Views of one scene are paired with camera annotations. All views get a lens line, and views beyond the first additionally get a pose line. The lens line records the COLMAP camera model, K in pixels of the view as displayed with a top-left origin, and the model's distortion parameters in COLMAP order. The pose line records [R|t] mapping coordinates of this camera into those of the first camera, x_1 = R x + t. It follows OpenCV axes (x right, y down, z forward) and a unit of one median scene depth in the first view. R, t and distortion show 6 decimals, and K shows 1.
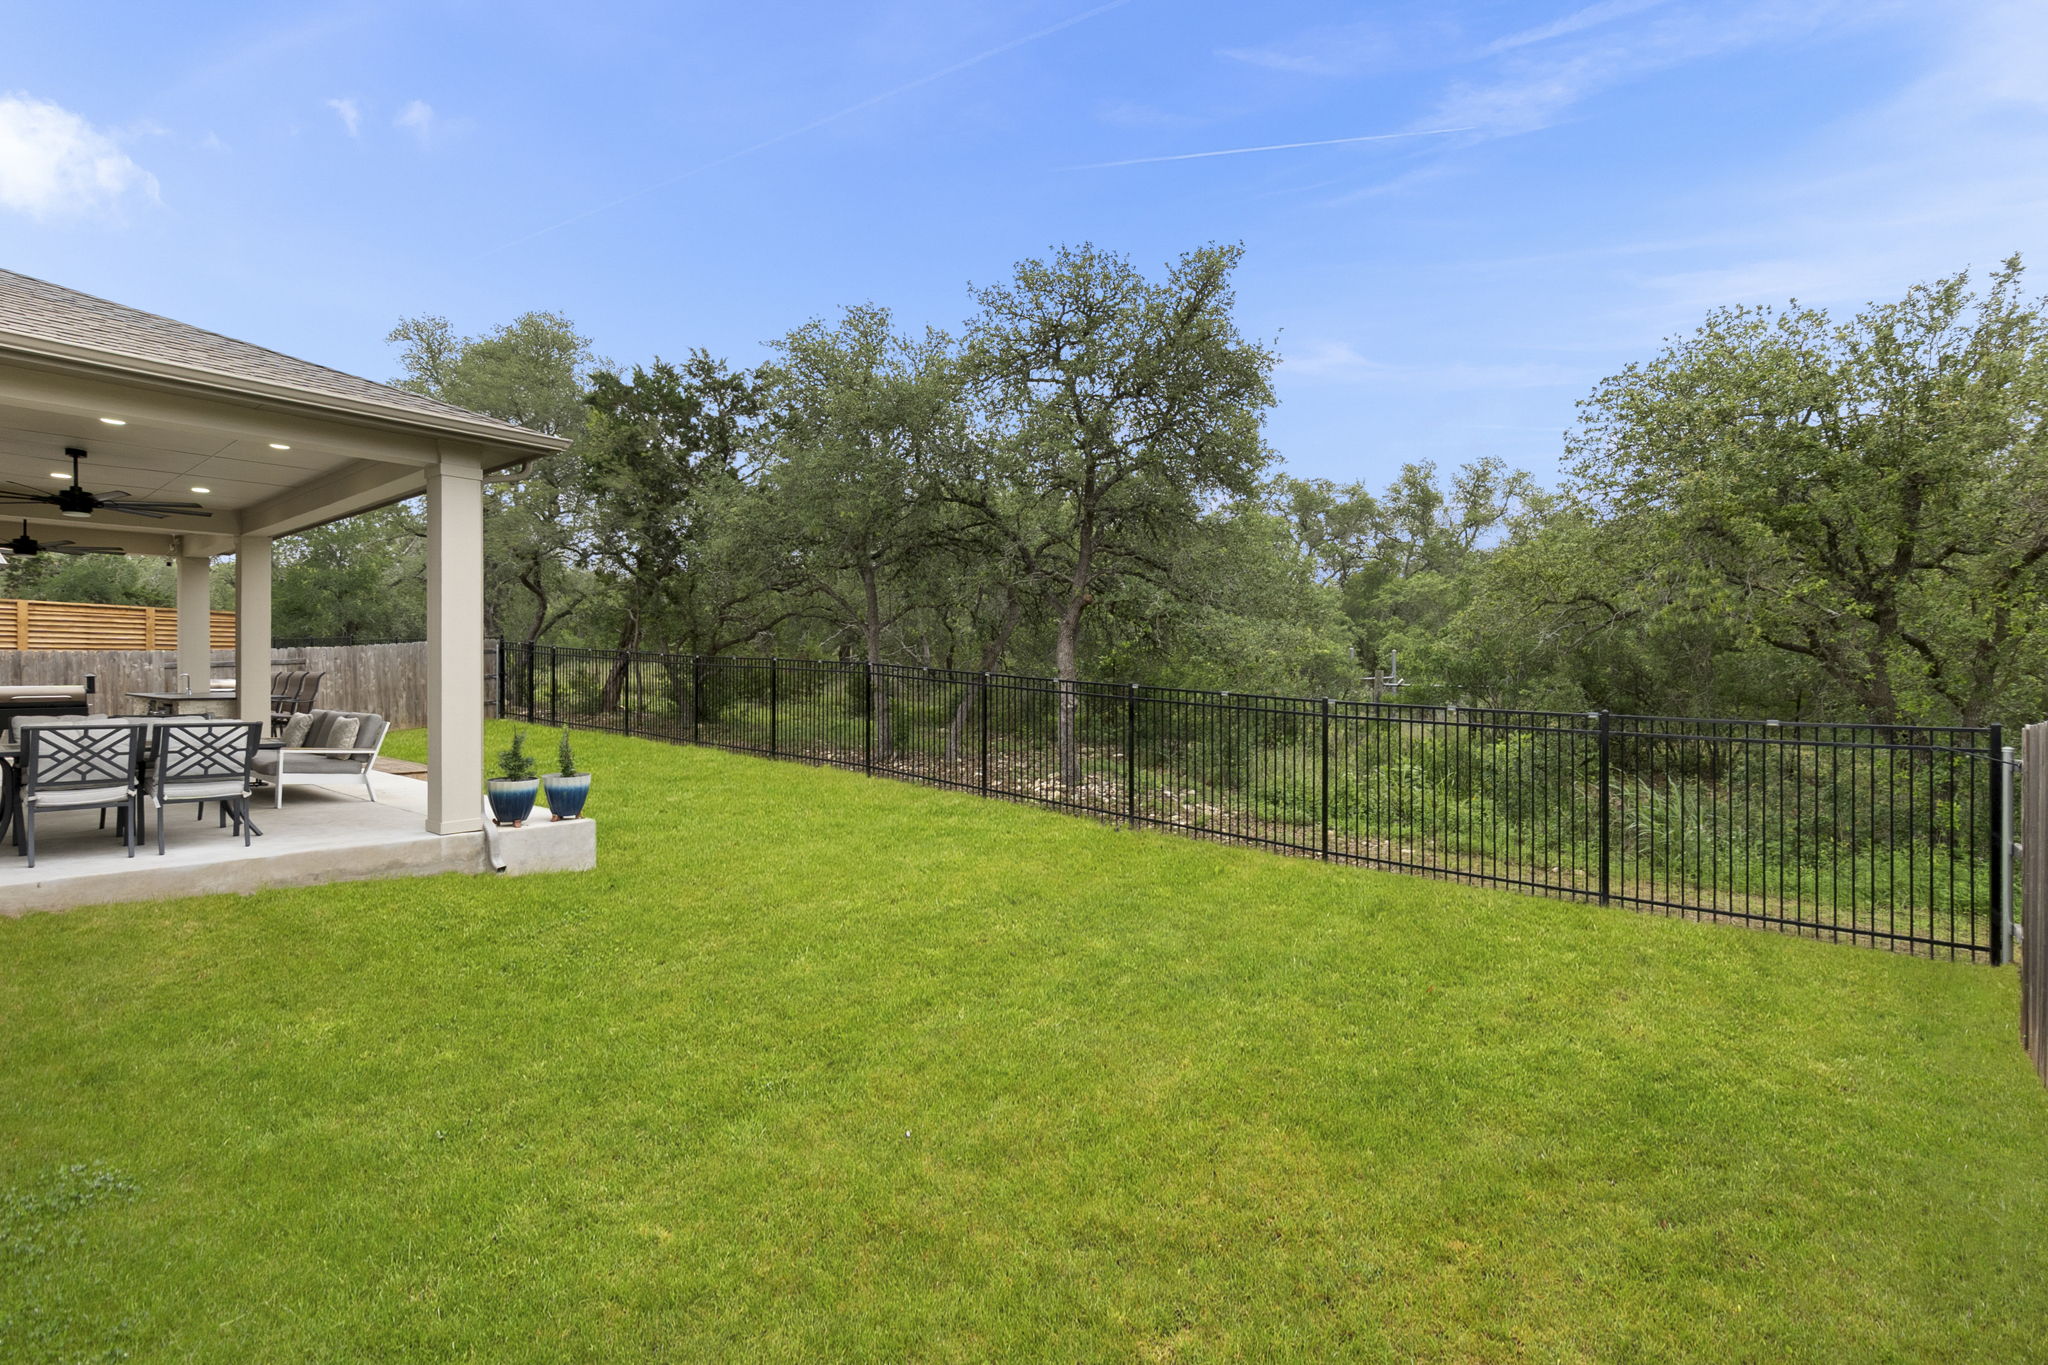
lens RADIAL K [[951.3, 0, 1028.0], [0, 951.3, 673.9], [0, 0, 1]] dist [0.003530, -0.000365]
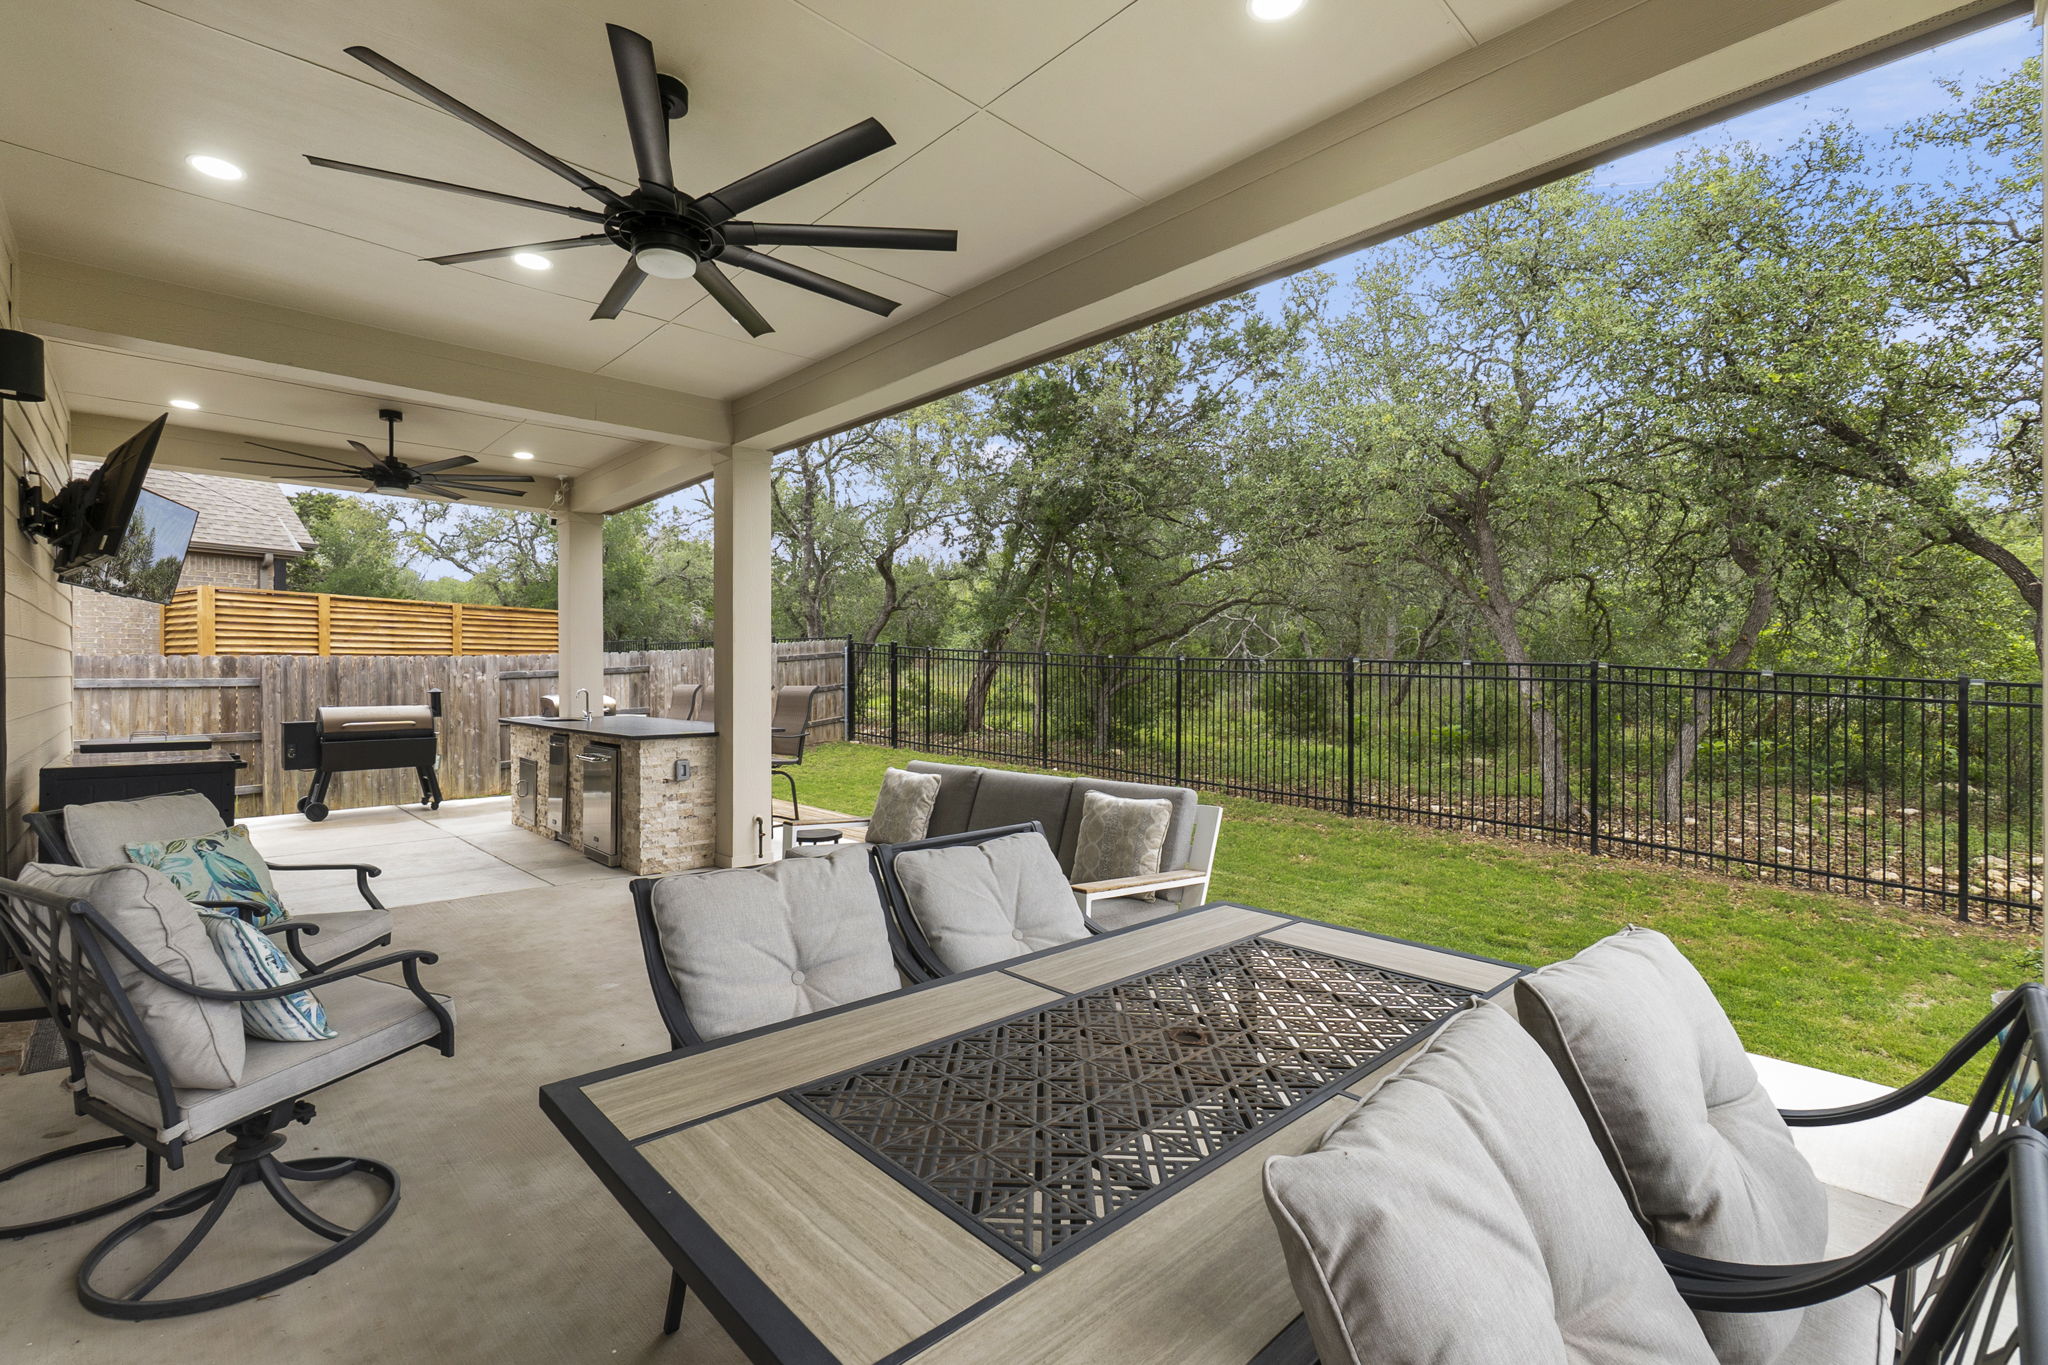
lens RADIAL K [[895.7, 0, 1005.3], [0, 895.7, 680.7], [0, 0, 1]] dist [-0.009249, 0.003022]
pose [[0.992880, -0.003865, -0.119054, -0.399581], [0.004135, 0.999989, 0.002018, -0.004134], [0.119045, -0.002496, 0.992886, 0.327854]]
